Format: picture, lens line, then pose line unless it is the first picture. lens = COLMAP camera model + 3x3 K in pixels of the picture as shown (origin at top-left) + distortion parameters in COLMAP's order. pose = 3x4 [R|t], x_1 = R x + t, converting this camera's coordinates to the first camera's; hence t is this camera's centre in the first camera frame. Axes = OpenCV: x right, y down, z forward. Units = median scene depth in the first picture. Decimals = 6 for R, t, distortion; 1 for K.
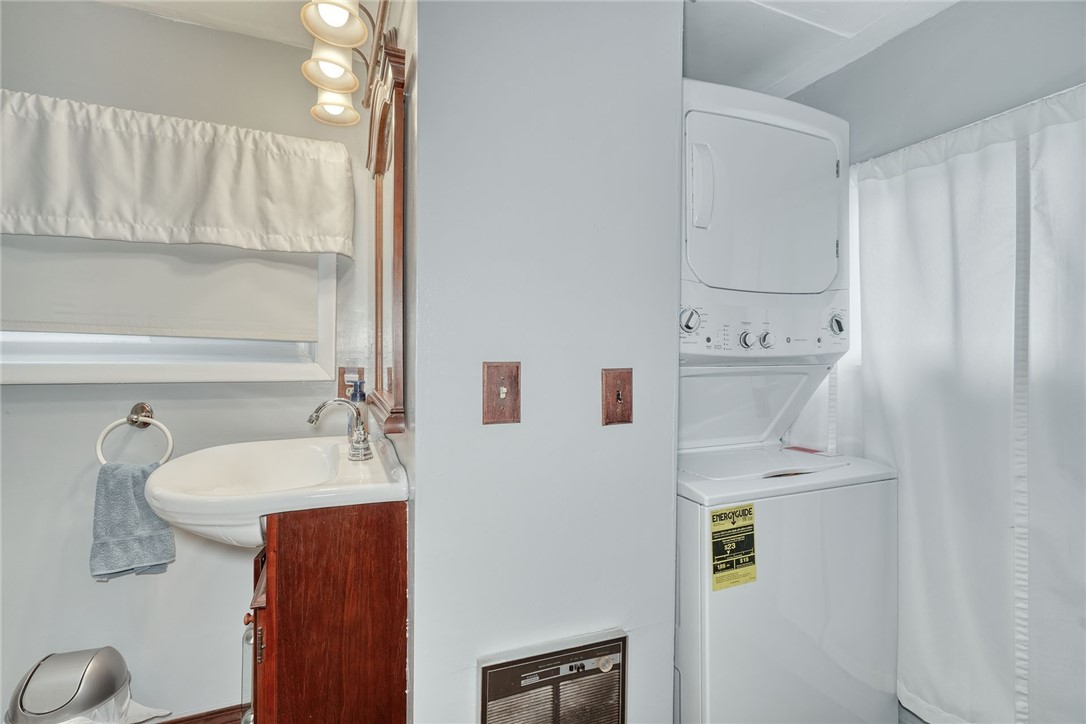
lens RADIAL K [[491.3, 0, 543.0], [0, 491.3, 362.0], [0, 0, 1]] dist [-0.002804, 0.000608]
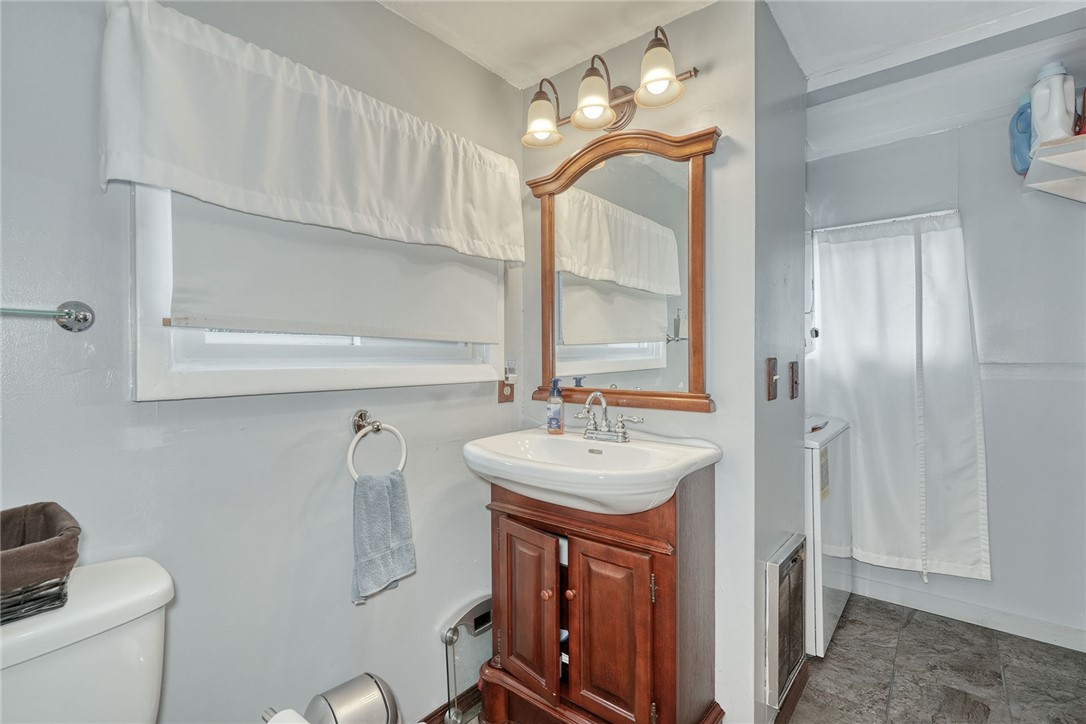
lens RADIAL K [[500.2, 0, 543.0], [0, 500.2, 362.0], [0, 0, 1]] dist [-0.003359, 0.000729]
pose [[0.880651, -0.016880, 0.473465, -0.997871], [0.019226, 0.999815, -0.000116, -0.000328], [-0.473375, 0.009205, 0.880813, 0.005784]]
